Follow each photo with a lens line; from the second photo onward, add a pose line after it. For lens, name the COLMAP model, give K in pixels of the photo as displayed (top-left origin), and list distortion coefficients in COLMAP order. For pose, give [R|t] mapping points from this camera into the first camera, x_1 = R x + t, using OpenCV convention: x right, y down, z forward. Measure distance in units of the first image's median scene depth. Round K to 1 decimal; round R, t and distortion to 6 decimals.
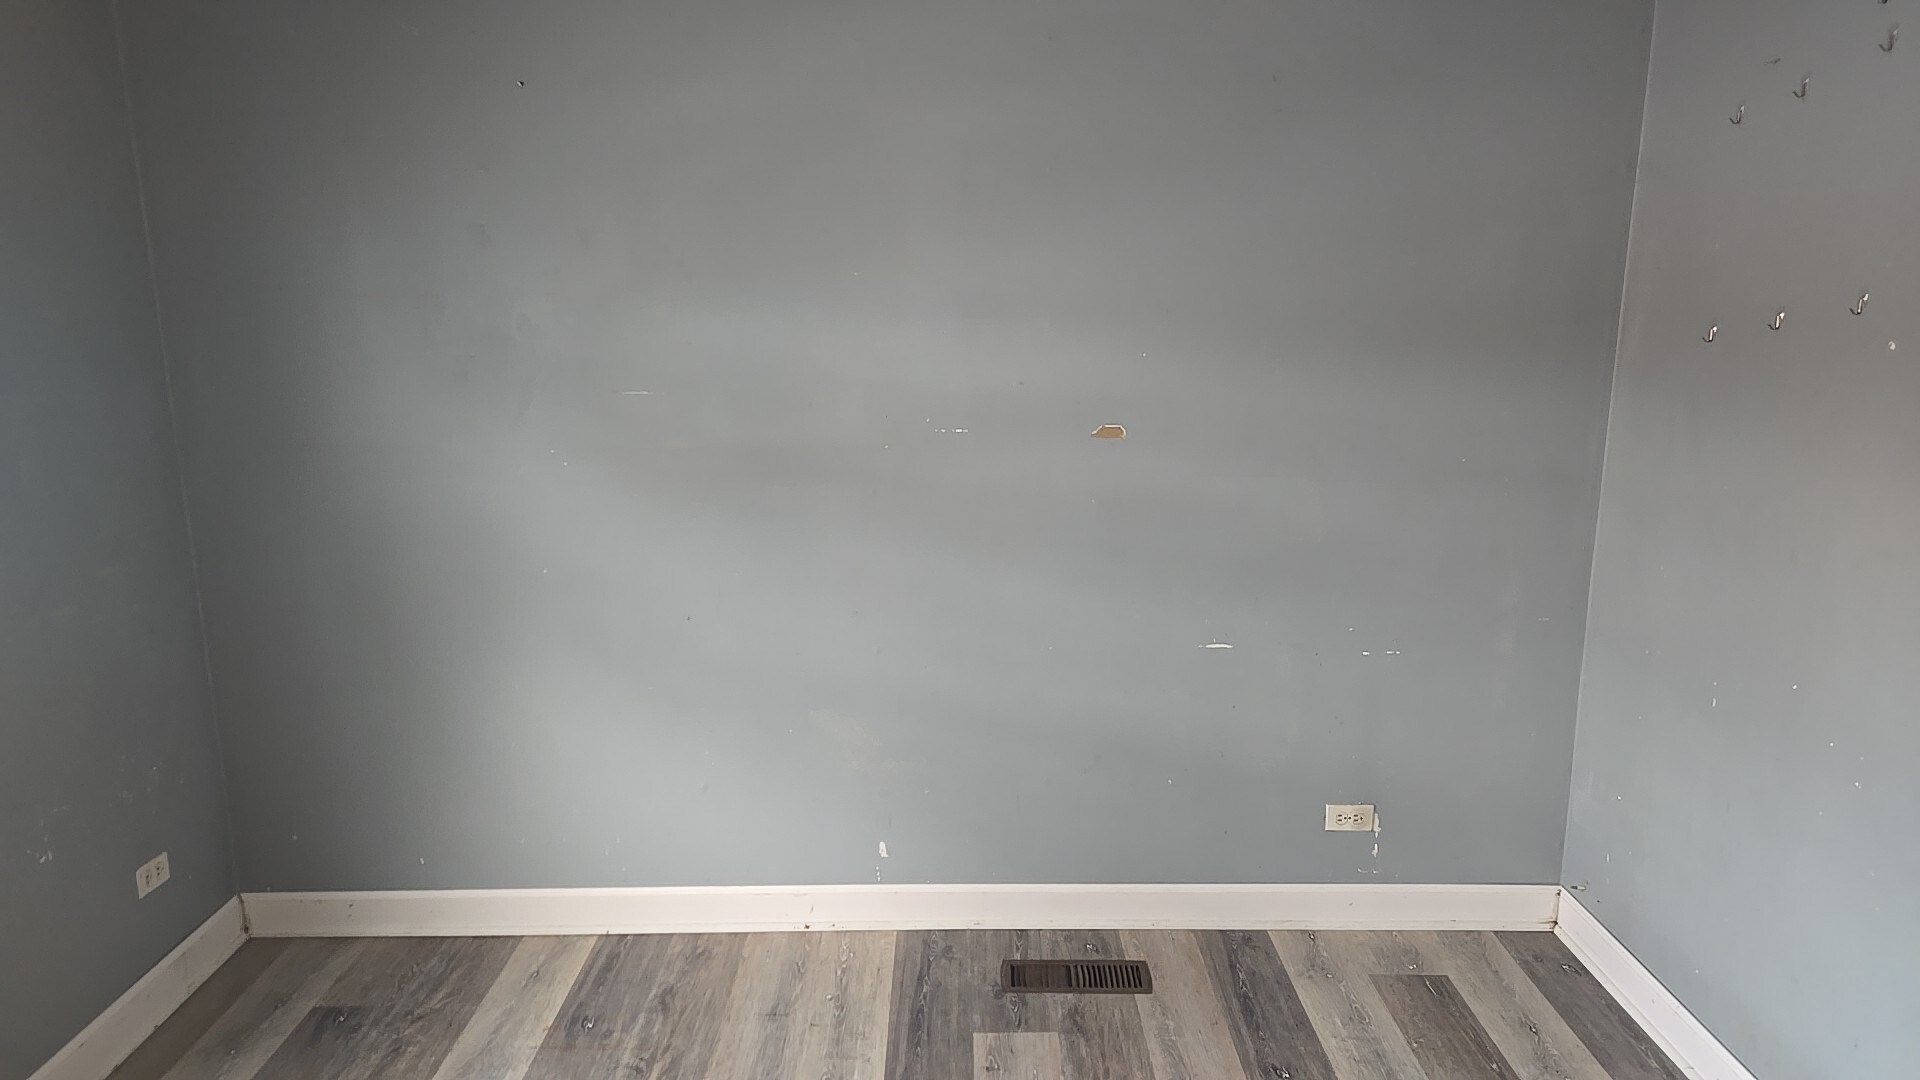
lens RADIAL K [[1305.1, 0, 962.1], [0, 1305.1, 539.5], [0, 0, 1]] dist [0.059182, -0.055460]
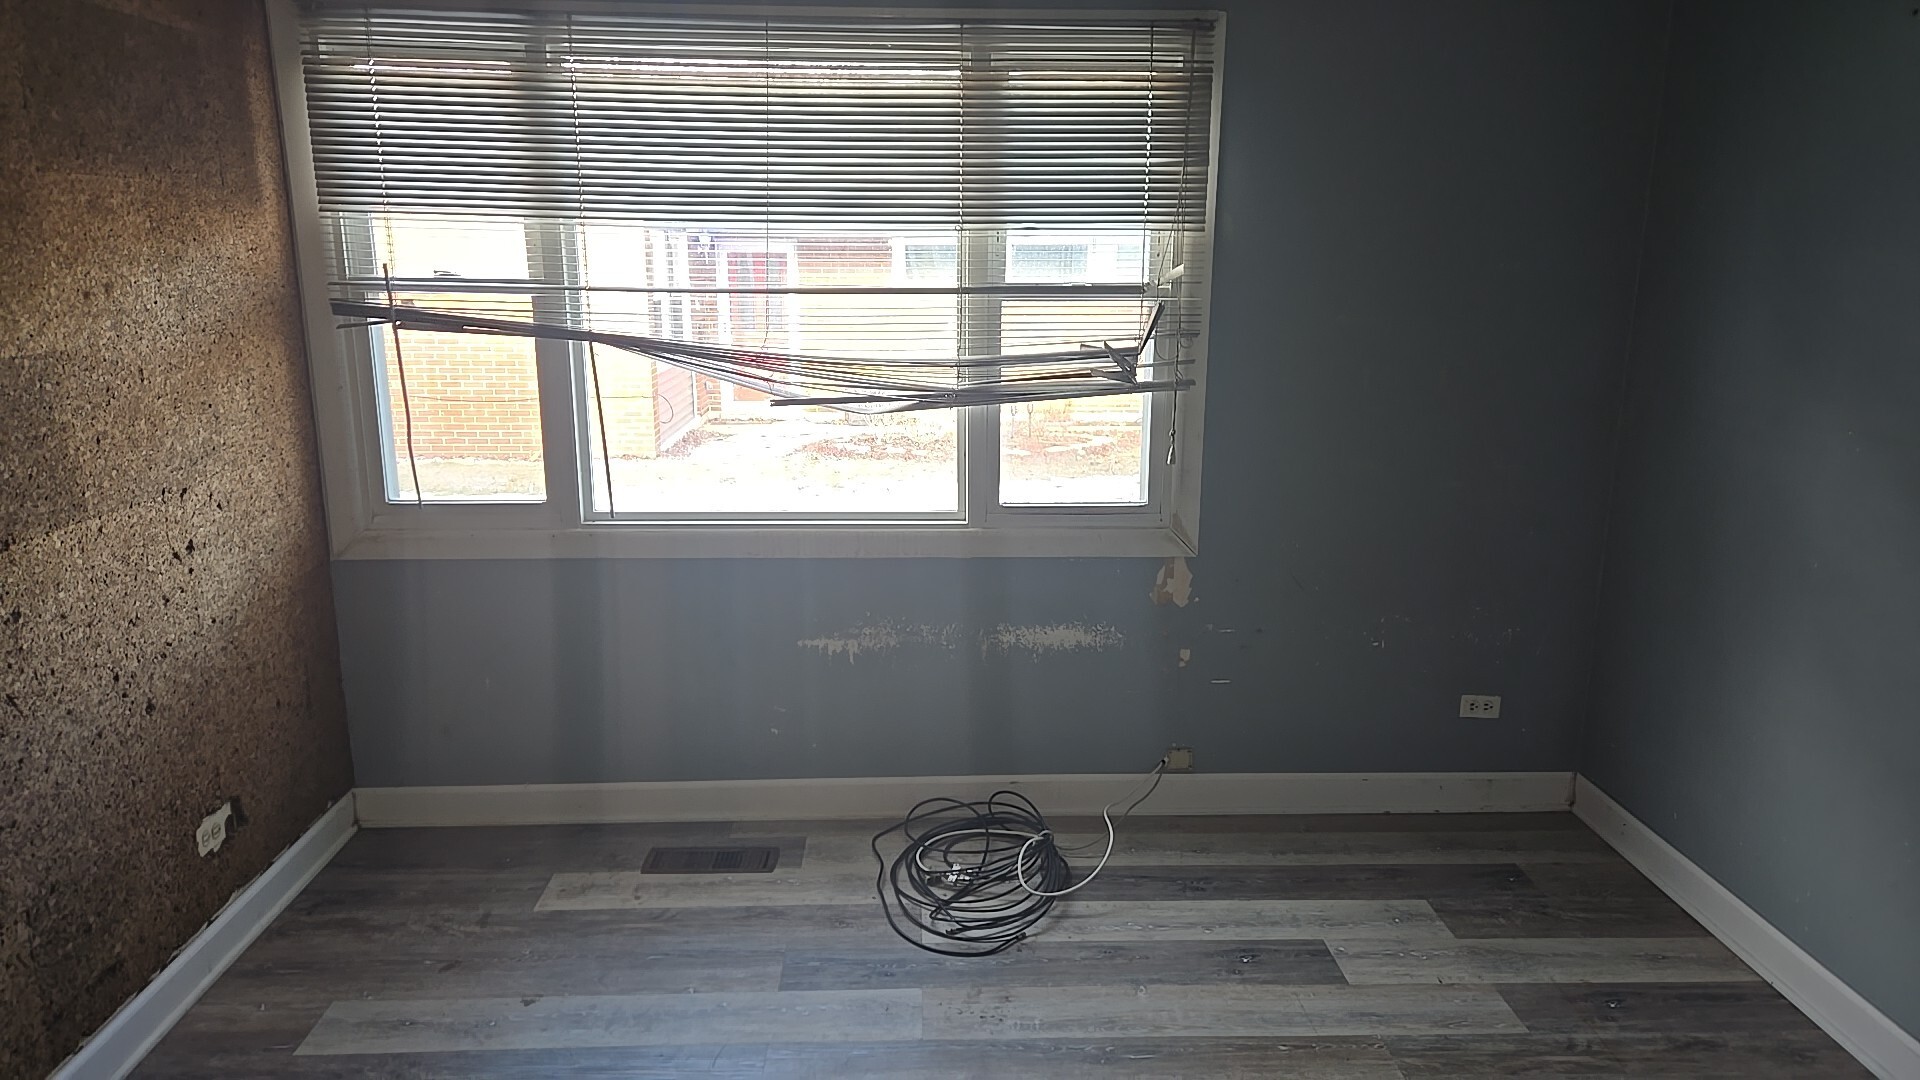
lens RADIAL K [[1305.1, 0, 961.9], [0, 1305.1, 541.1], [0, 0, 1]] dist [0.059182, -0.055460]
pose [[0.020001, 0.230186, -0.972941, 0.577256], [-0.209669, 0.952462, 0.221031, -0.076076], [0.977568, 0.199575, 0.067313, 0.382606]]
